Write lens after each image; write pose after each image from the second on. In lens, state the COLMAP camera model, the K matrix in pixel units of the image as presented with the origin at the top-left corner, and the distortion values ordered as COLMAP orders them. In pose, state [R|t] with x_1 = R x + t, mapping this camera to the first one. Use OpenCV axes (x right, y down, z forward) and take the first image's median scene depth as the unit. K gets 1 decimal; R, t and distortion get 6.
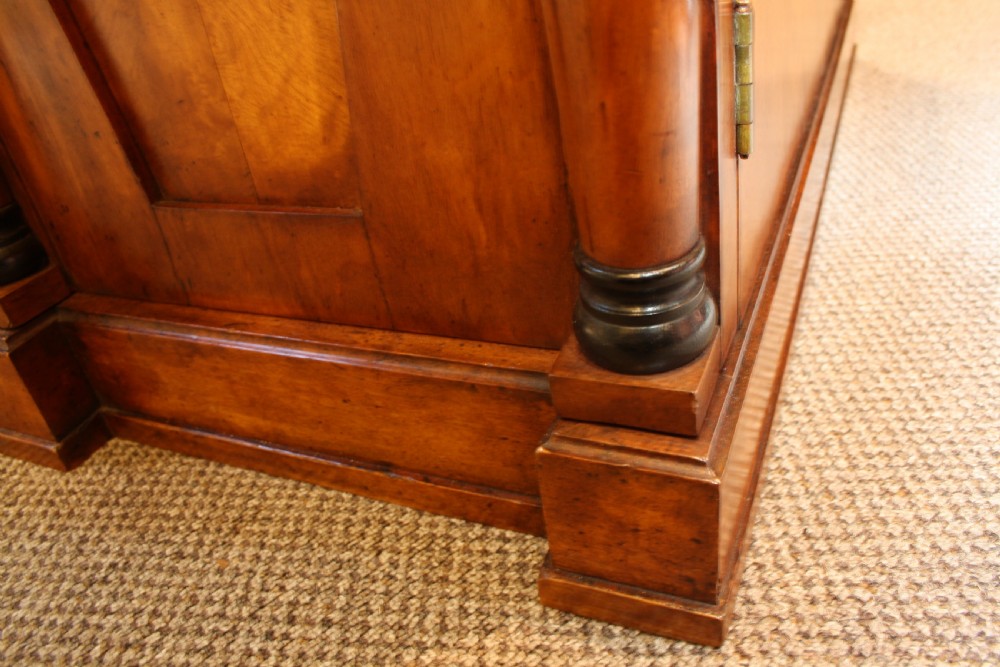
lens RADIAL K [[817.1, 0, 515.0], [0, 817.1, 330.9], [0, 0, 1]] dist [-0.162162, 0.138930]
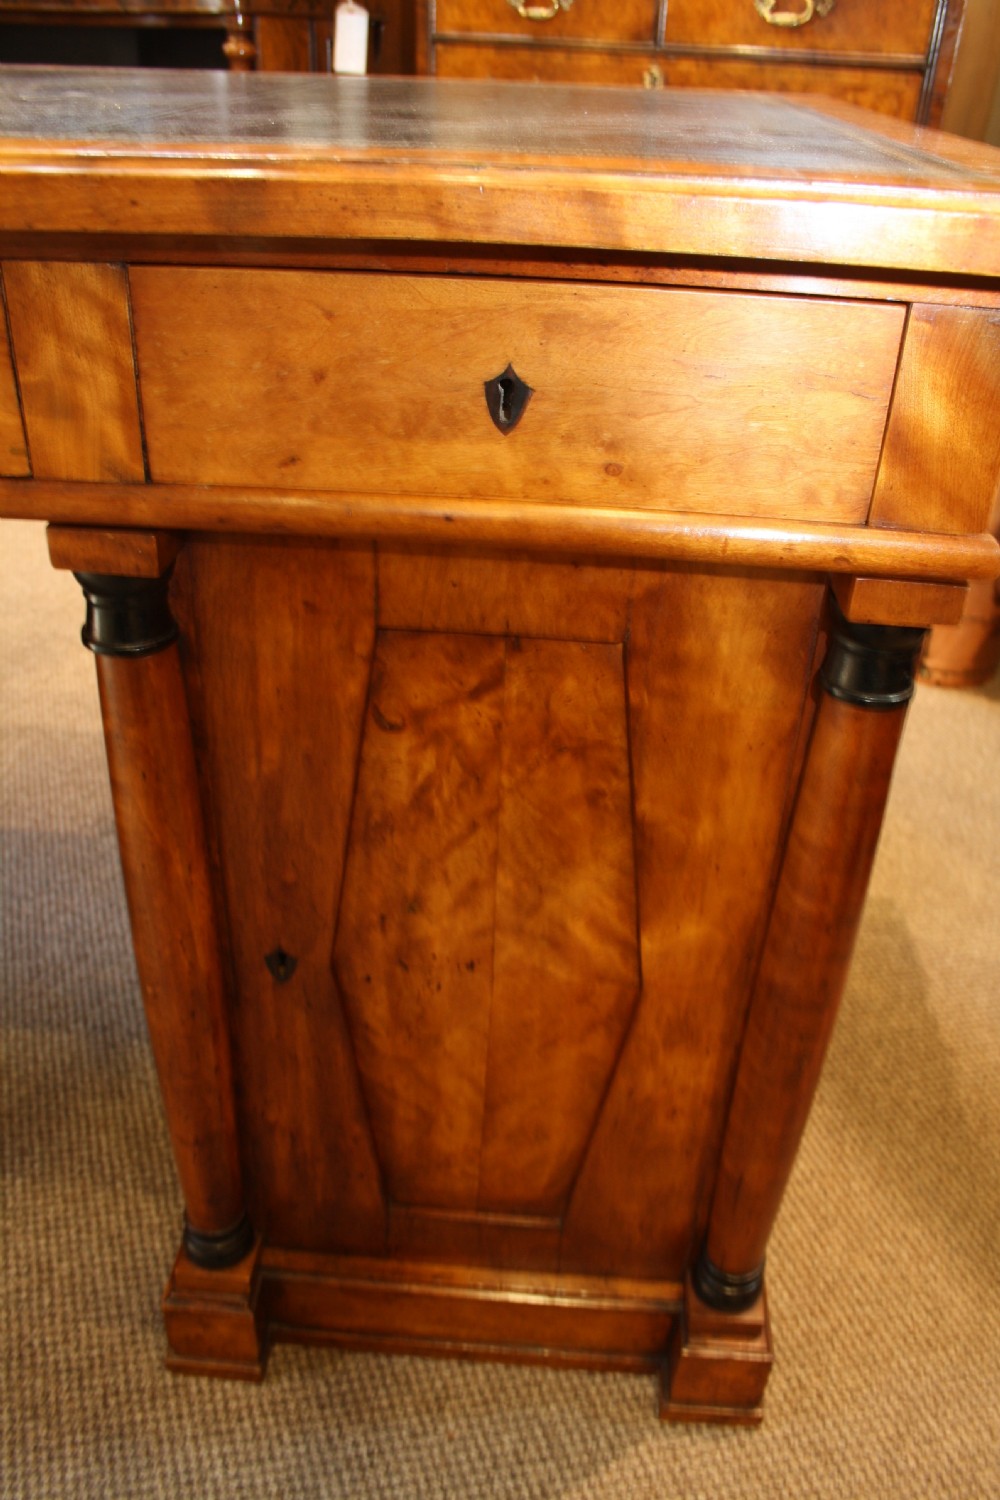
lens RADIAL K [[1225.6, 0, 502.4], [0, 1225.6, 774.9], [0, 0, 1]] dist [-0.162162, 0.138930]
pose [[0.927871, -0.024425, 0.372101, -1.189127], [0.033978, 0.999239, -0.019138, -1.019540], [-0.371350, 0.030401, 0.927995, -1.304609]]
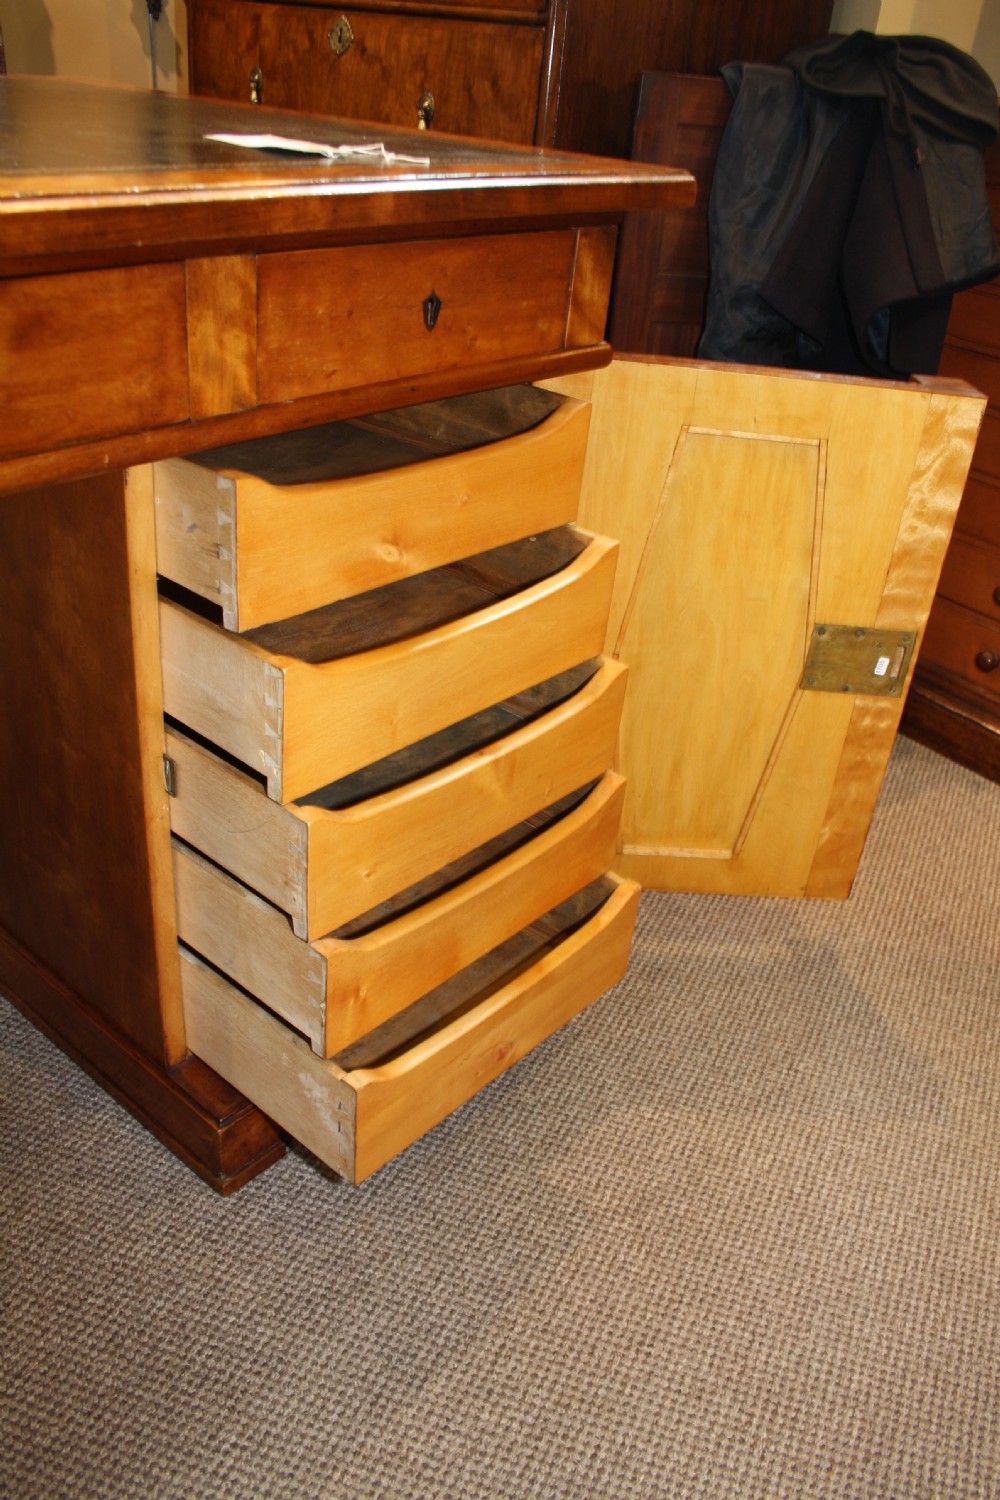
lens RADIAL K [[1225.6, 0, 502.4], [0, 1225.6, 774.9], [0, 0, 1]] dist [-0.162162, 0.138930]
pose [[0.276362, -0.355627, 0.892834, -3.093993], [0.410601, 0.883651, 0.224874, -1.153837], [-0.868925, 0.304452, 0.390228, -0.761319]]
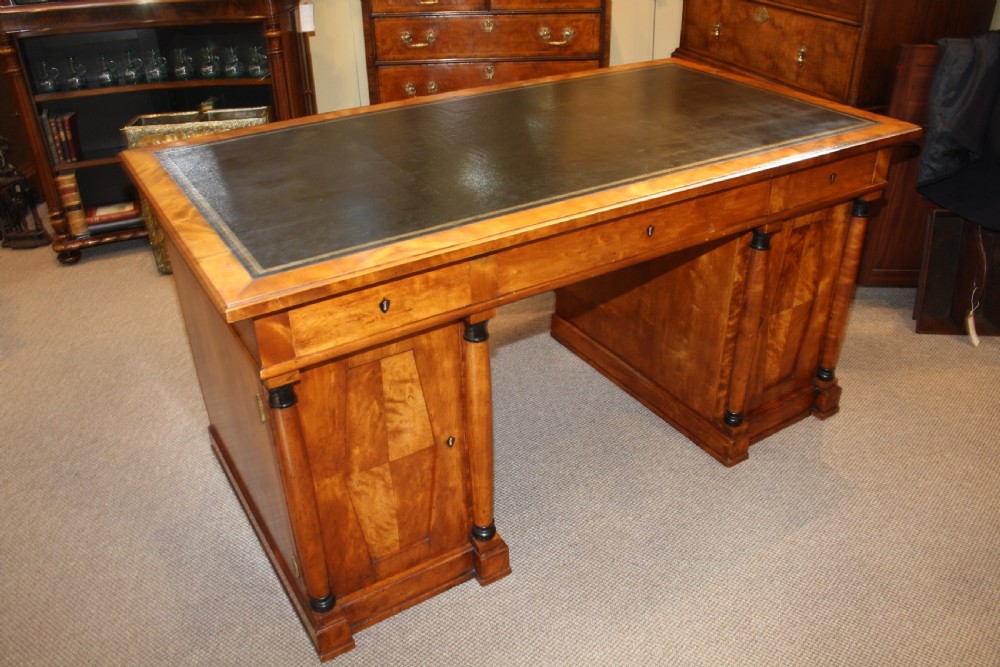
lens RADIAL K [[817.1, 0, 515.0], [0, 817.1, 330.9], [0, 0, 1]] dist [-0.162162, 0.138930]
pose [[0.555175, -0.293325, 0.778294, -6.153027], [0.391852, 0.917635, 0.066324, -1.737182], [-0.733644, 0.268155, 0.624388, -1.439599]]
